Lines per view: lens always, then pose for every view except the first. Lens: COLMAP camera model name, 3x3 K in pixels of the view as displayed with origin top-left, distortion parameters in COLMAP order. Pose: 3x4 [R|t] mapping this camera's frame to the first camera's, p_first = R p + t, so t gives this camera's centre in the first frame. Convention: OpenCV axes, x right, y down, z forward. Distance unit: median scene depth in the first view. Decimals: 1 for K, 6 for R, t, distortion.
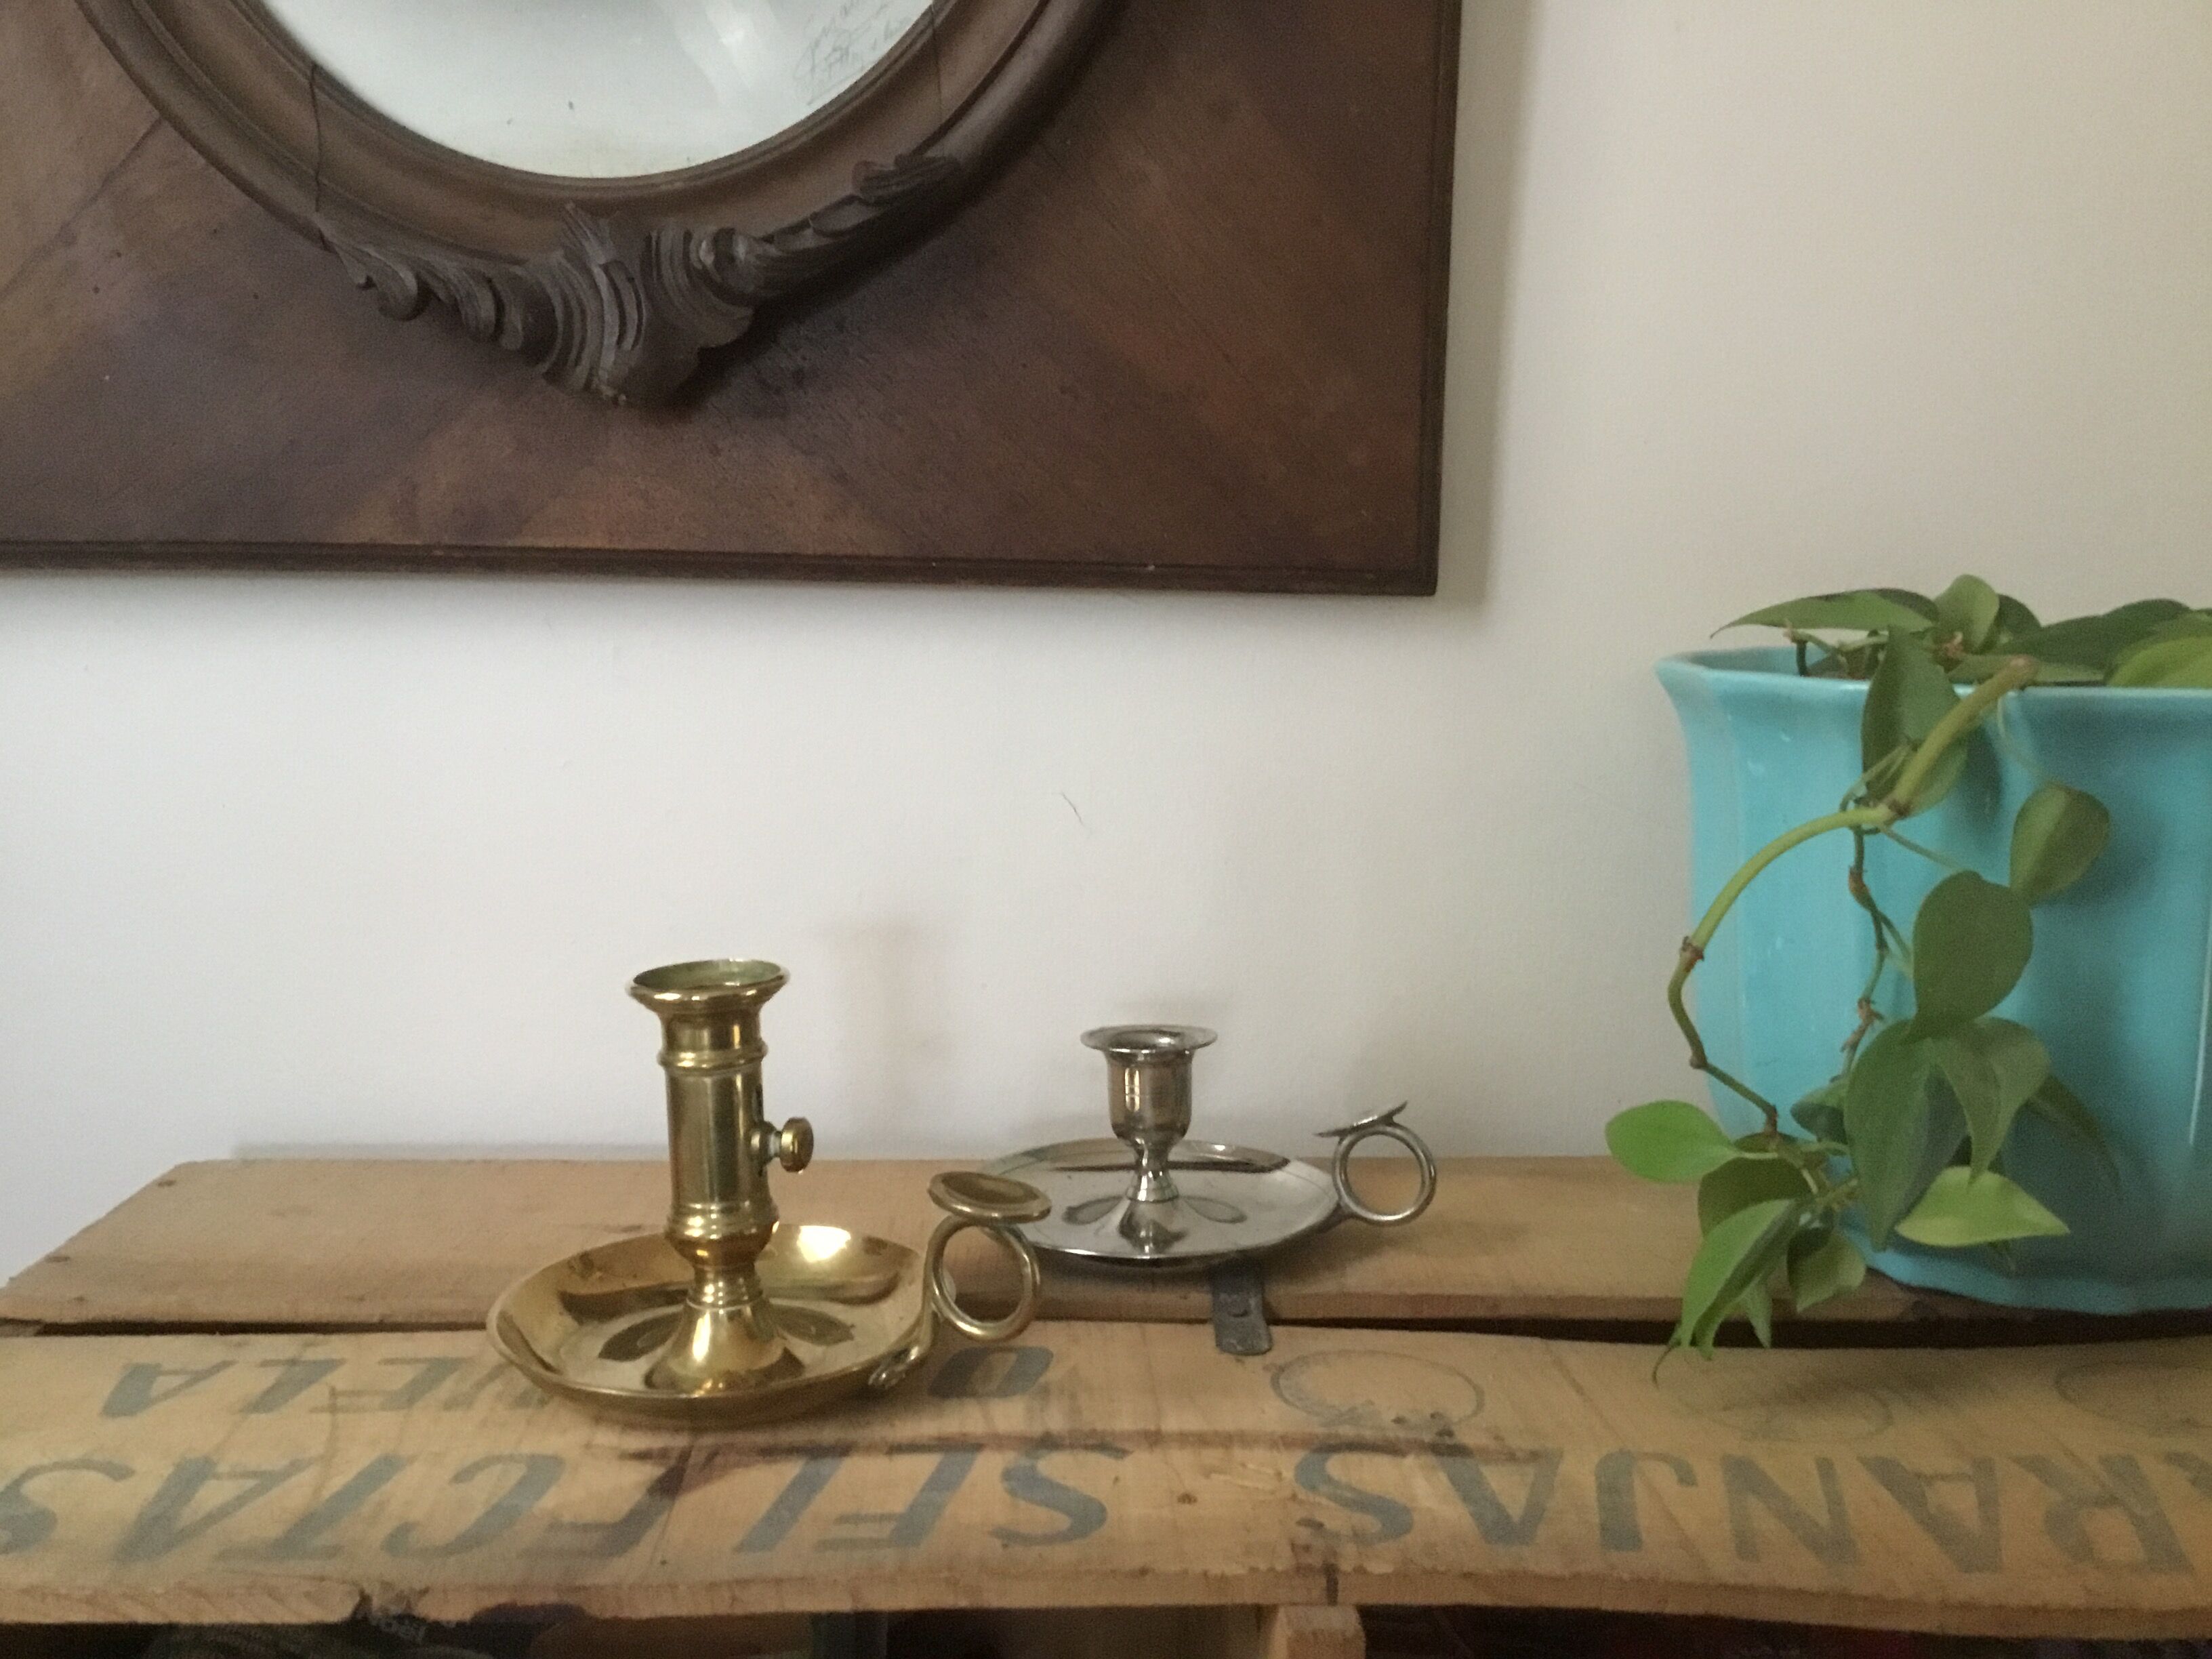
lens RADIAL K [[1982.6, 0, 1106.0], [0, 1982.6, 829.5], [0, 0, 1]] dist [0.094370, -0.199364]
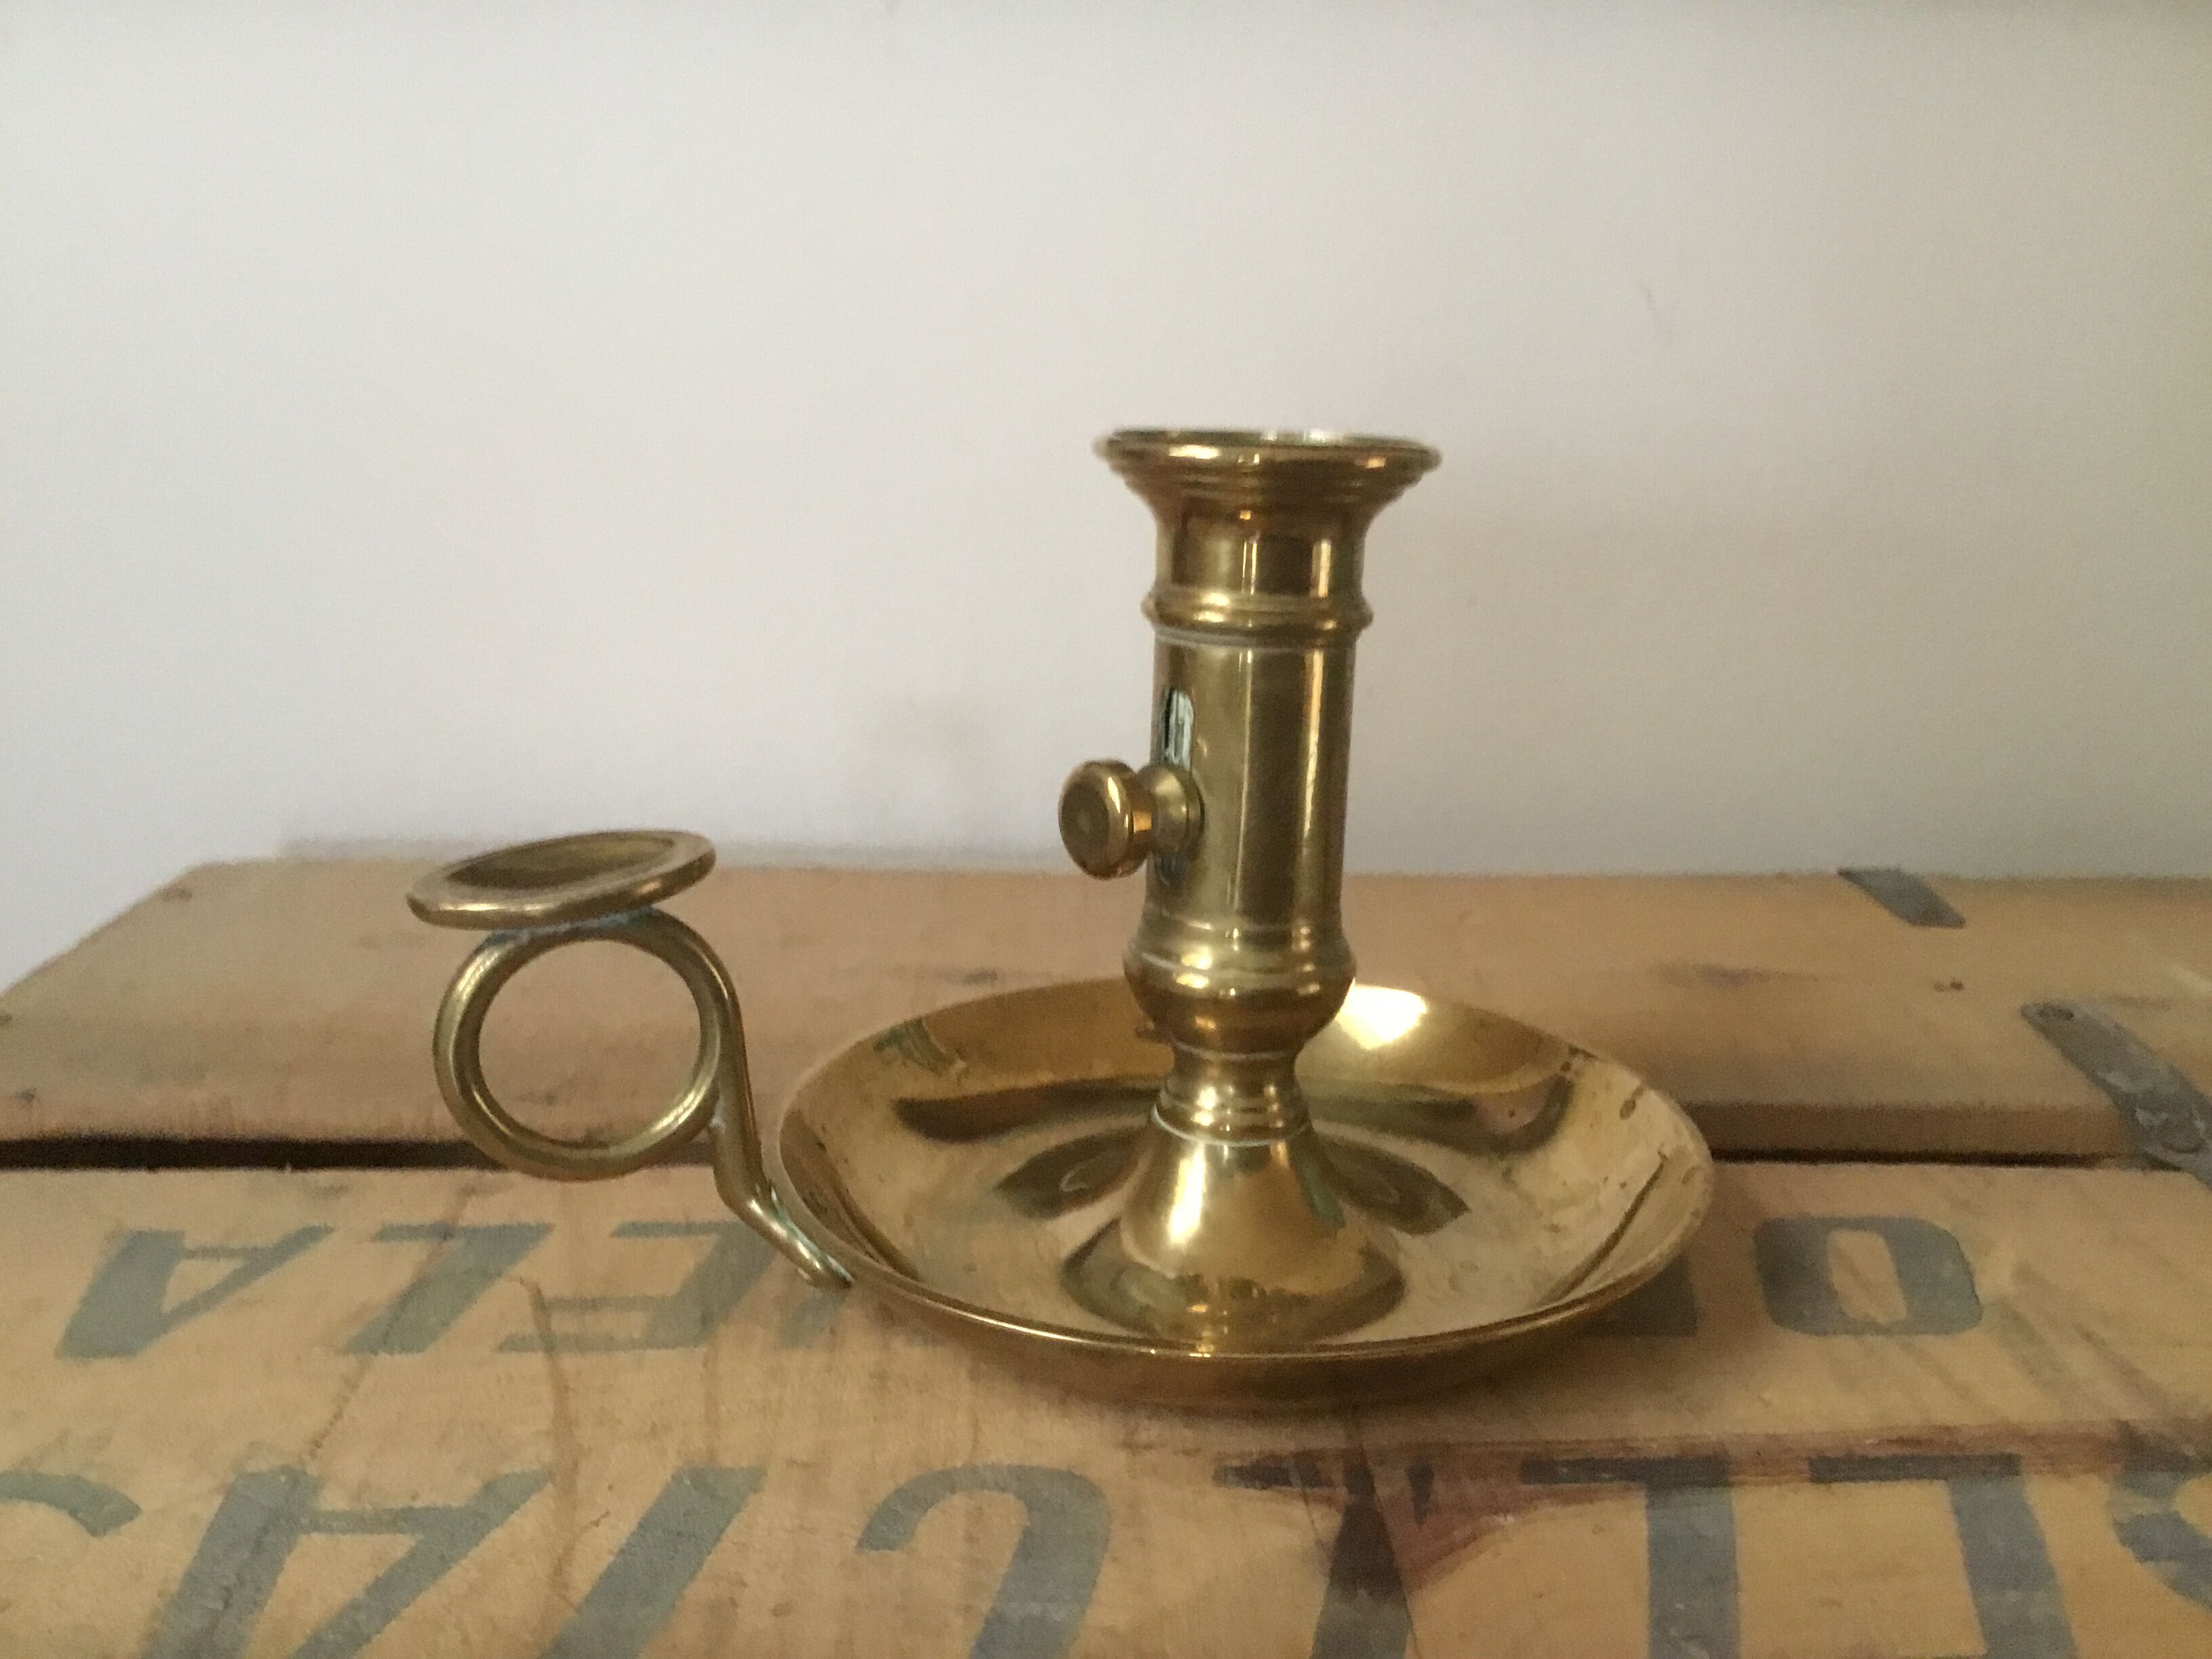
lens RADIAL K [[2011.8, 0, 1106.0], [0, 2011.8, 829.5], [0, 0, 1]] dist [0.116702, -0.282309]
pose [[0.999949, 0.008061, -0.006111, -0.269788], [-0.007256, 0.992514, 0.121916, 0.116509], [0.007048, -0.121866, 0.992522, 0.576429]]
